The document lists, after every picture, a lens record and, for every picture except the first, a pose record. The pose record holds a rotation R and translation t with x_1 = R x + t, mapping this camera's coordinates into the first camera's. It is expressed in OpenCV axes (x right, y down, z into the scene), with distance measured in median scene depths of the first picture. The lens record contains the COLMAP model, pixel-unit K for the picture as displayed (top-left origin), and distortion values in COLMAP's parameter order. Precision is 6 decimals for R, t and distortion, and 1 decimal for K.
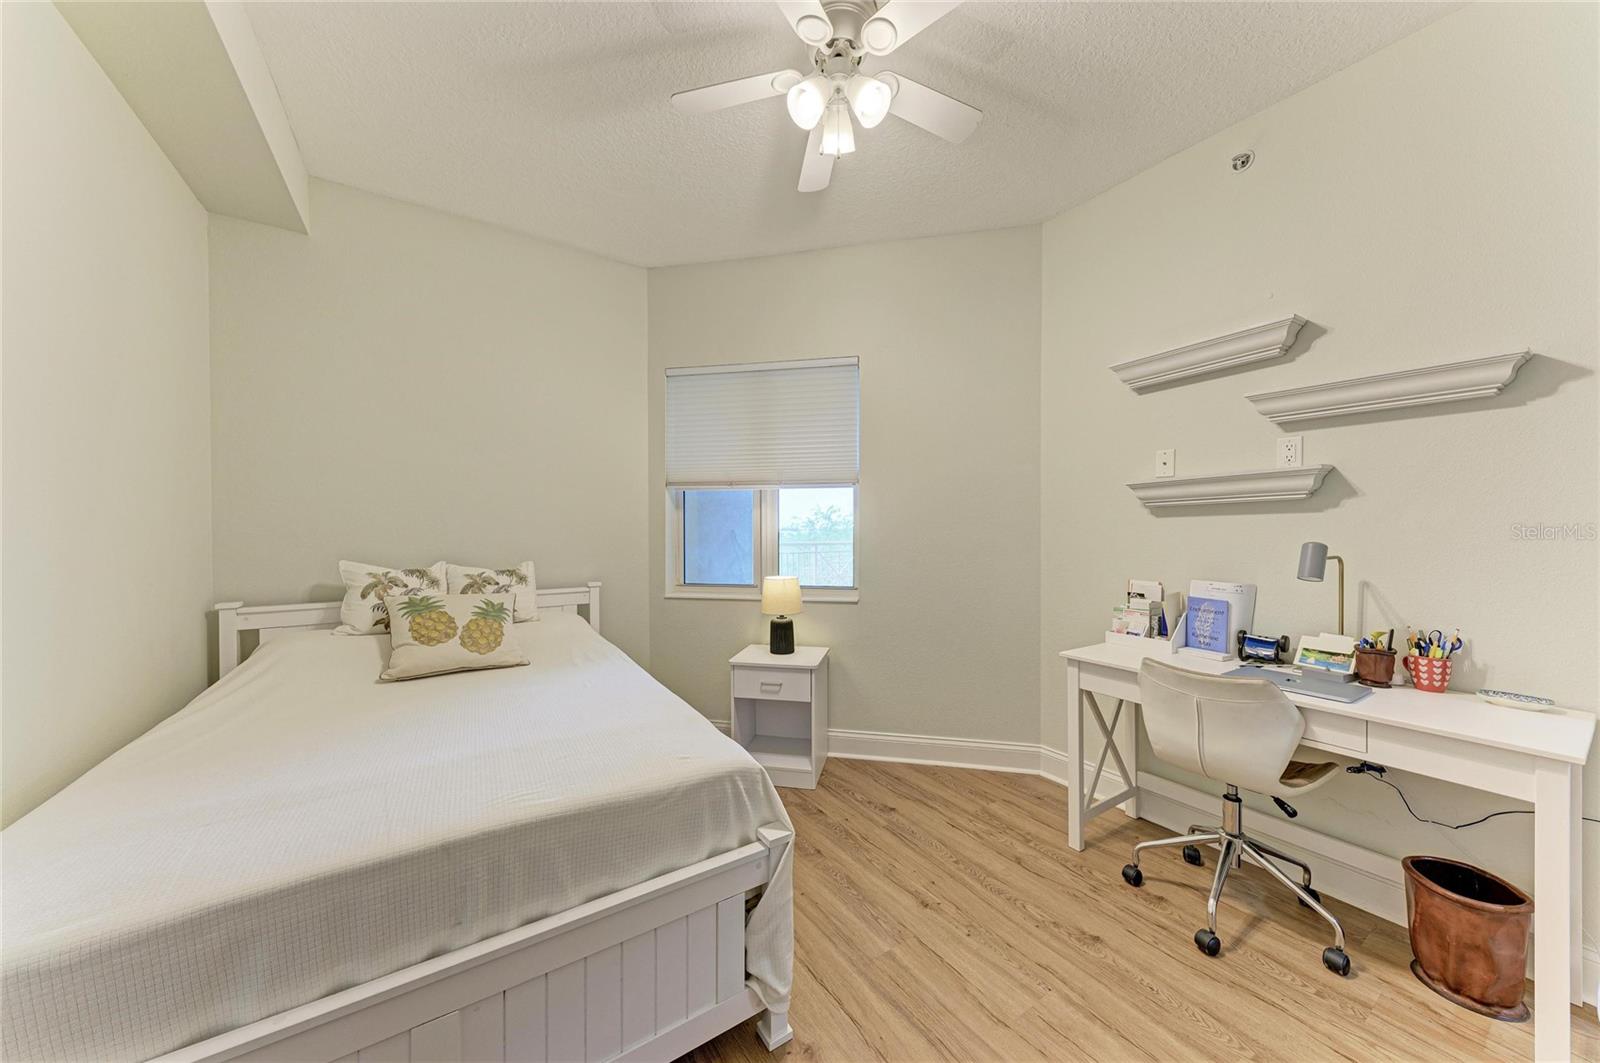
lens RADIAL K [[540.4, 0, 801.5], [0, 540.4, 533.3], [0, 0, 1]] dist [0.021255, -0.004902]
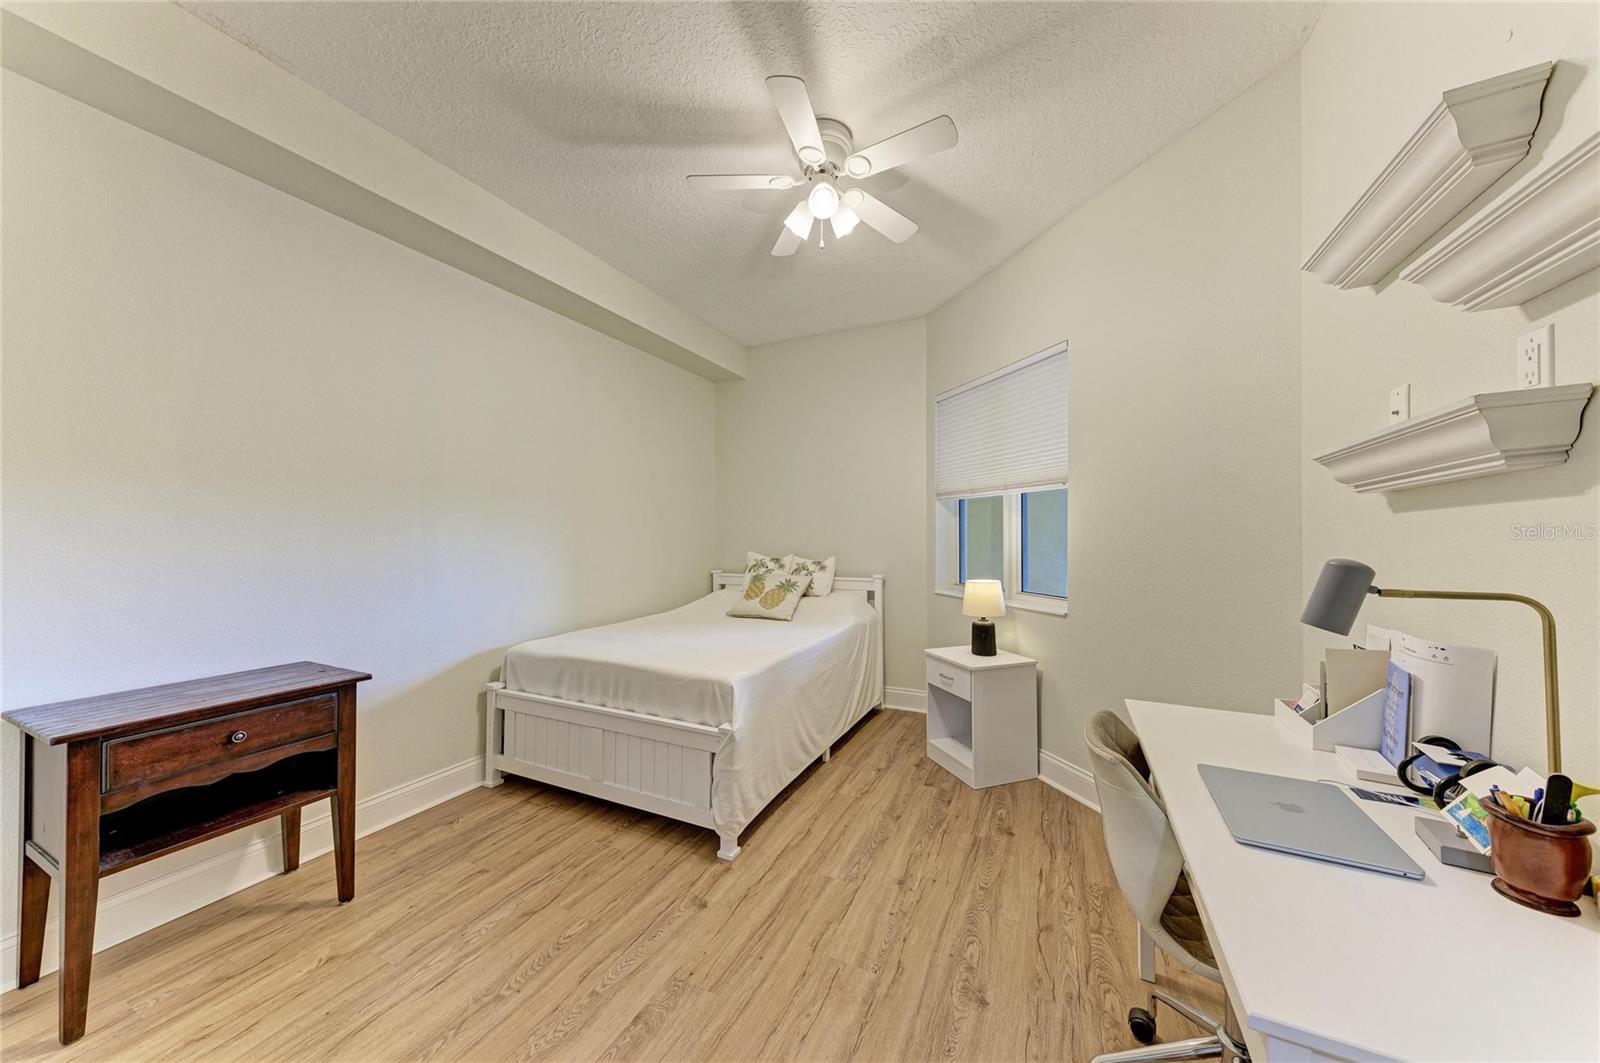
lens RADIAL K [[540.4, 0, 801.5], [0, 540.4, 533.3], [0, 0, 1]] dist [0.021255, -0.004902]
pose [[0.516353, -0.002296, -0.856373, 0.894160], [-0.004831, 0.999973, -0.005594, -0.002583], [0.856362, 0.007026, 0.516328, 0.230995]]
